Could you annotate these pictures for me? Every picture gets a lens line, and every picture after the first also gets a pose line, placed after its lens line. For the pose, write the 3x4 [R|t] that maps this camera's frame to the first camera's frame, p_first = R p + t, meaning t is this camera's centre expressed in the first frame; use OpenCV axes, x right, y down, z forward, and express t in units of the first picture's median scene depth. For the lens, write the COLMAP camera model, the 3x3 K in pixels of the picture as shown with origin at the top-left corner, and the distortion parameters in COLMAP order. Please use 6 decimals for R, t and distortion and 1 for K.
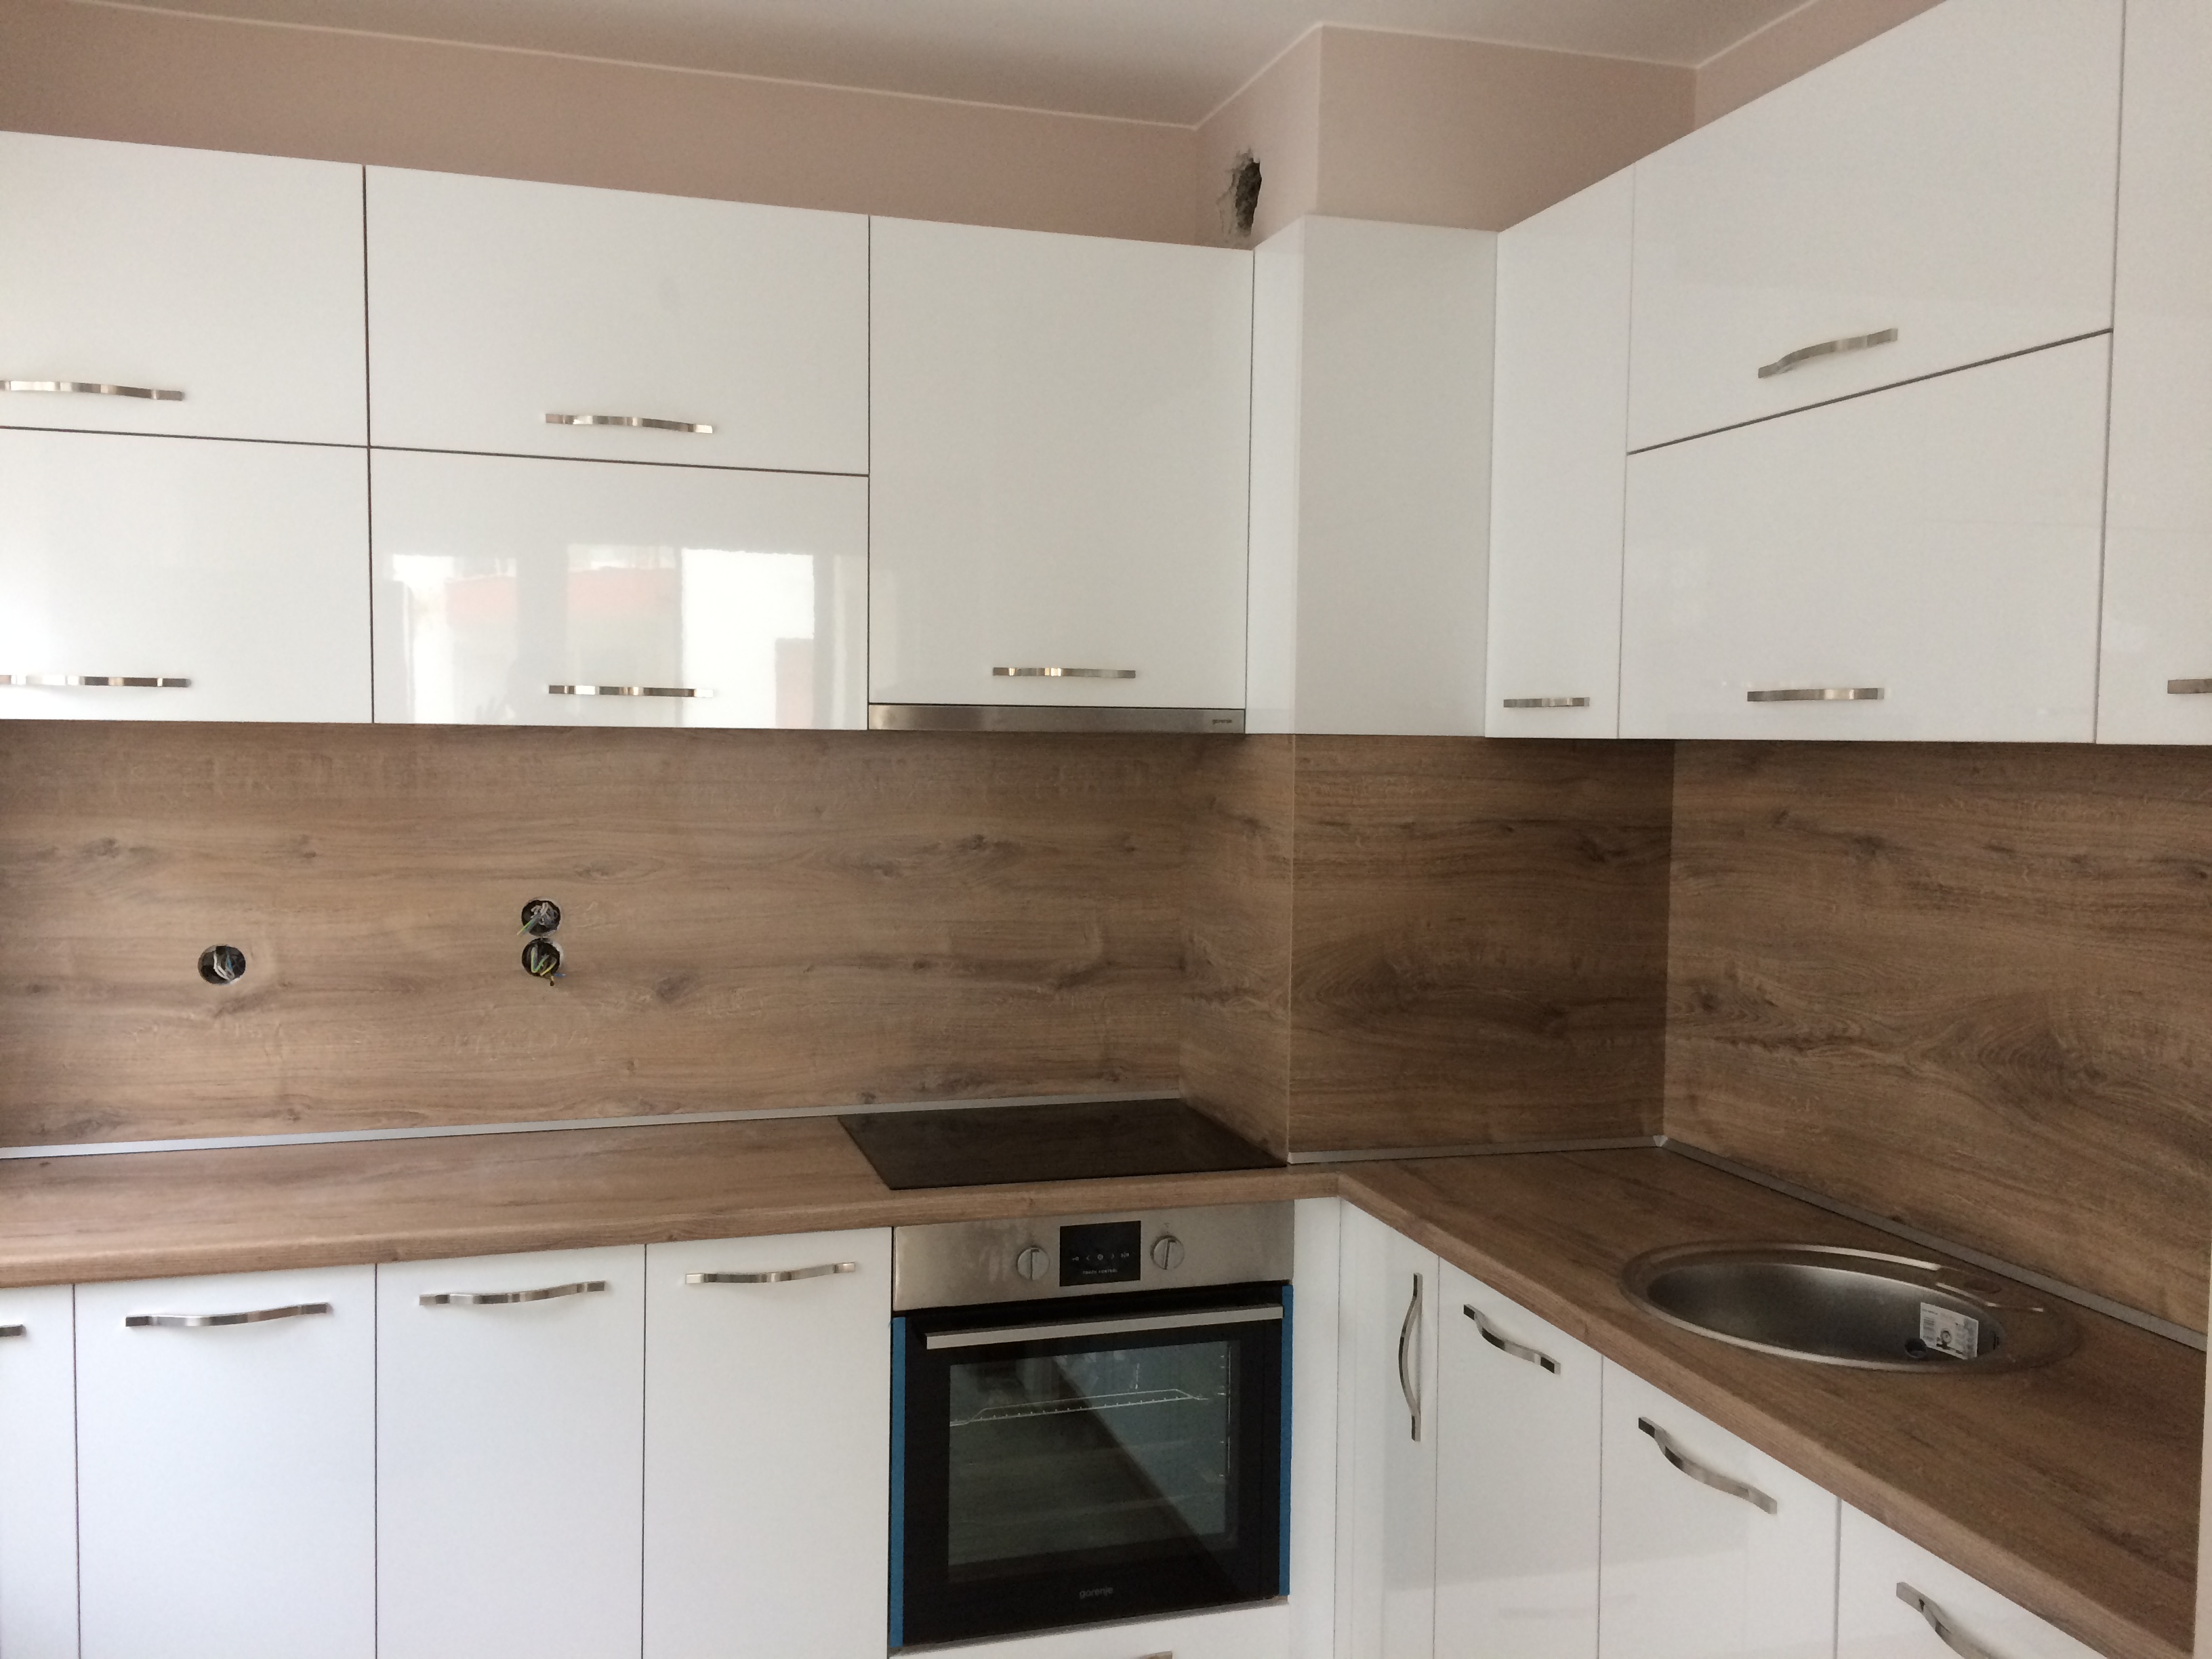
lens RADIAL K [[1878.3, 0, 1102.2], [0, 1878.3, 833.5], [0, 0, 1]] dist [0.084994, -0.100637]
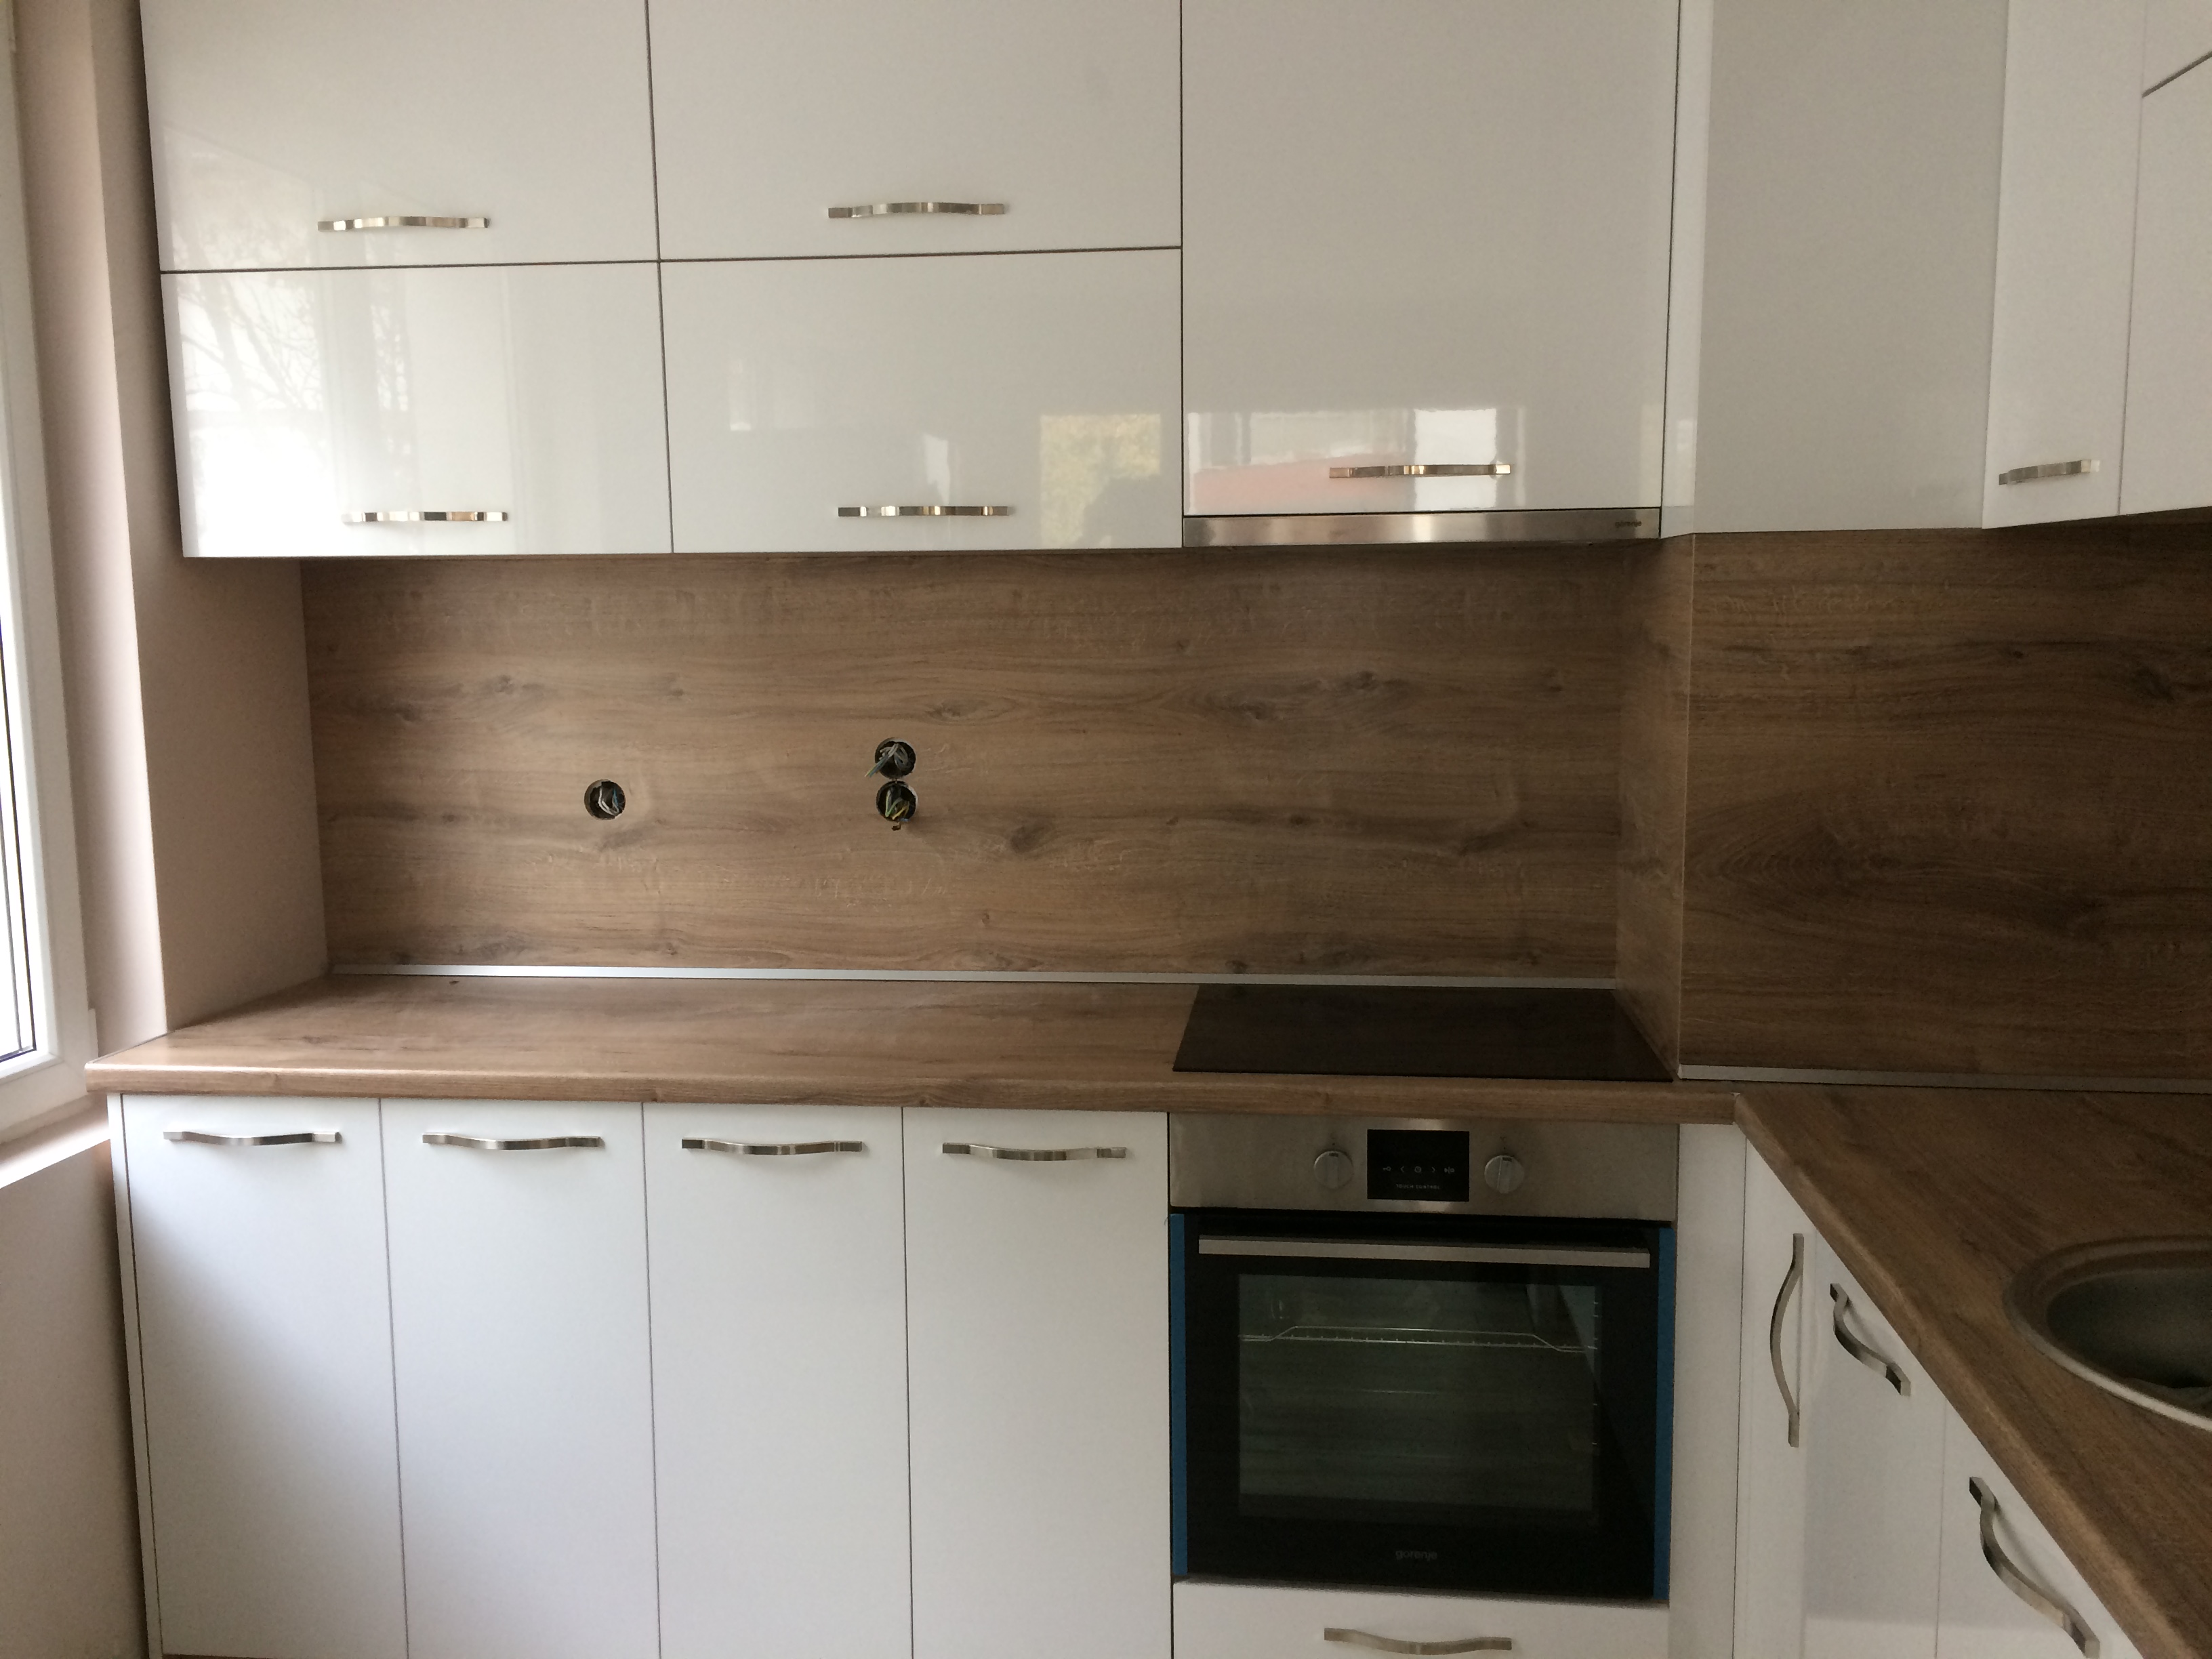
lens RADIAL K [[1878.3, 0, 1102.2], [0, 1878.3, 833.5], [0, 0, 1]] dist [0.084994, -0.100637]
pose [[0.918947, 0.028040, -0.393384, 0.185687], [0.000127, 0.997448, 0.071392, 0.014645], [0.394382, -0.065655, 0.916598, 0.175486]]
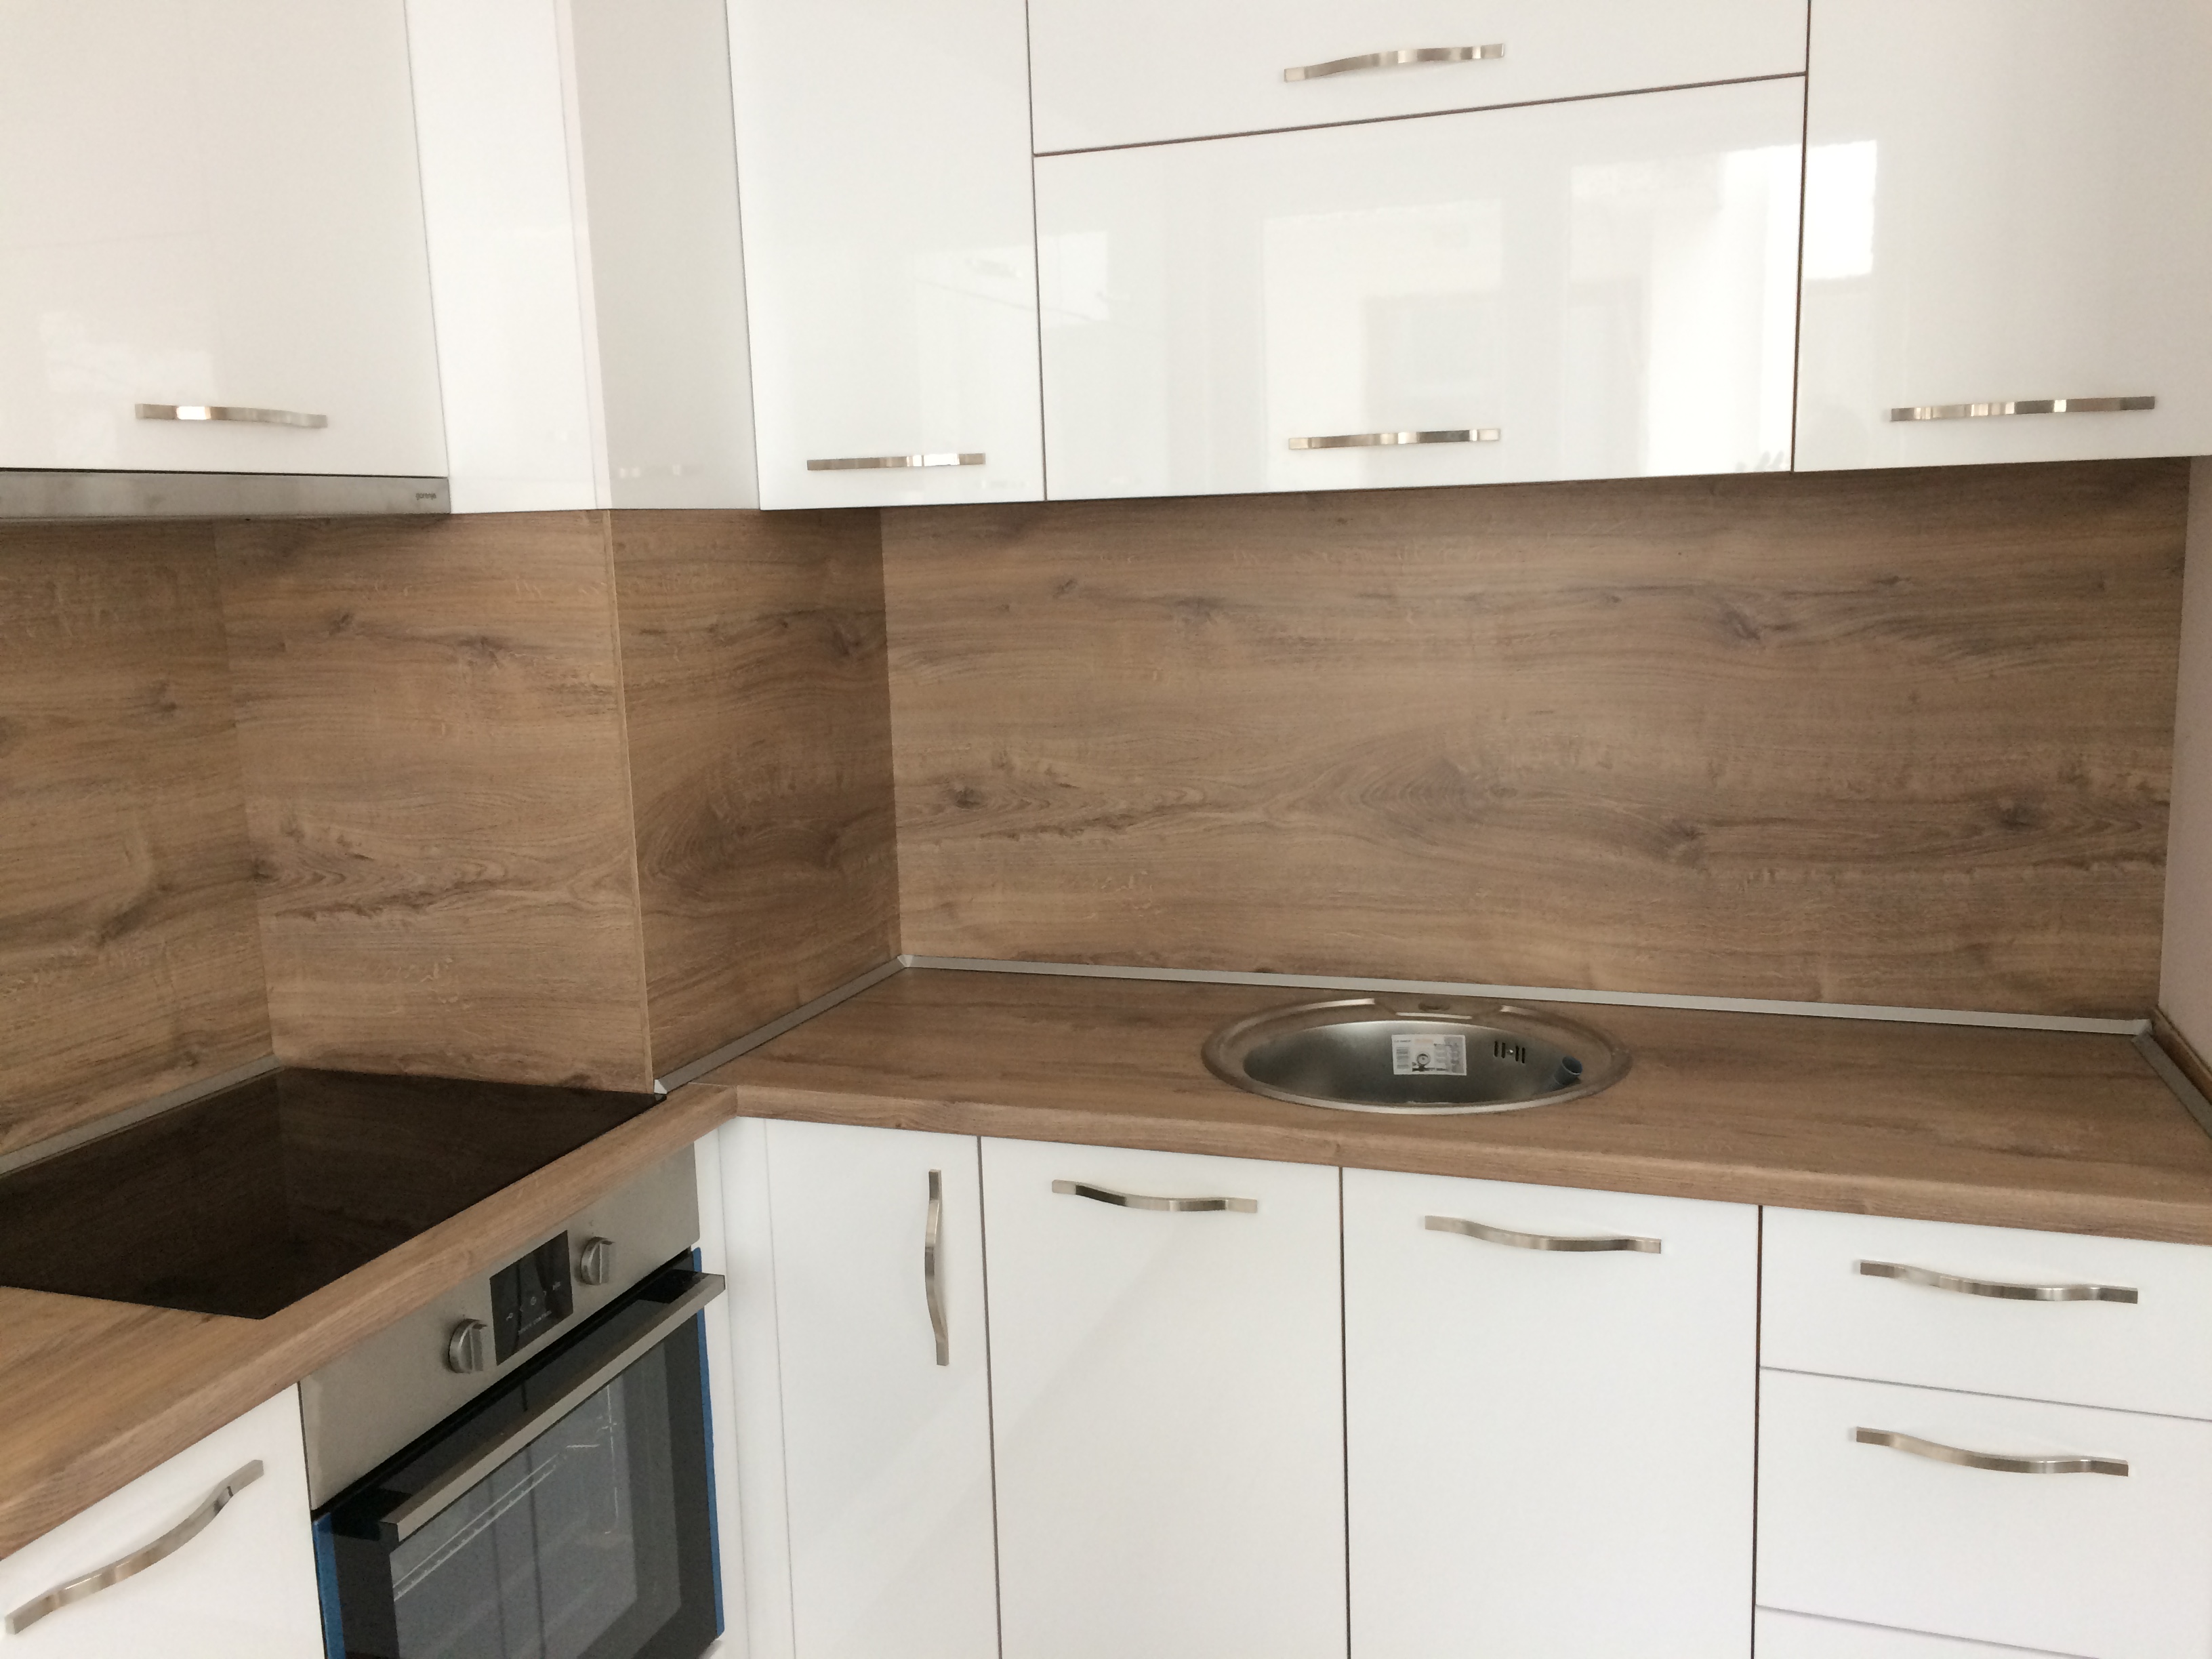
lens RADIAL K [[1878.3, 0, 1102.2], [0, 1878.3, 833.5], [0, 0, 1]] dist [0.084994, -0.100637]
pose [[0.580850, -0.162263, 0.797674, -0.373961], [0.080951, 0.986588, 0.141745, -0.017775], [-0.809976, -0.017760, 0.586195, 0.420274]]
